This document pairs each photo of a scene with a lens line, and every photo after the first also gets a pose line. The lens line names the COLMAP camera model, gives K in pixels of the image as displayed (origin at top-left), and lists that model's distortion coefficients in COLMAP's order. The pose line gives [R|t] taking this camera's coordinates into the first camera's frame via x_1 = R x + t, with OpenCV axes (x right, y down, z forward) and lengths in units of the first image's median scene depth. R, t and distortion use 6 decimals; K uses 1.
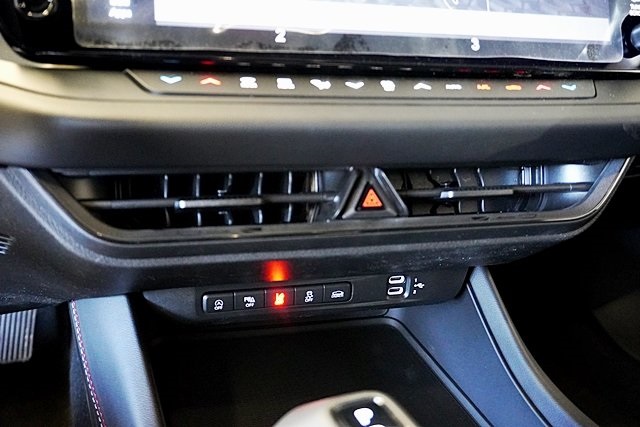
lens RADIAL K [[545.2, 0, 320.0], [0, 545.2, 213.5], [0, 0, 1]] dist [0.002059, 0.001309]
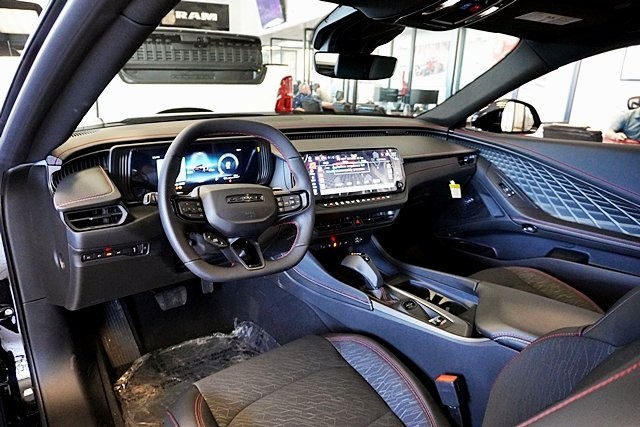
lens RADIAL K [[427.2, 0, 320.0], [0, 427.2, 213.5], [0, 0, 1]] dist [-0.055620, 0.039254]
pose [[0.957791, -0.092339, 0.272231, -1.255086], [0.099376, 0.994976, -0.012144, -0.082522], [-0.269742, 0.038685, 0.962155, -2.665712]]
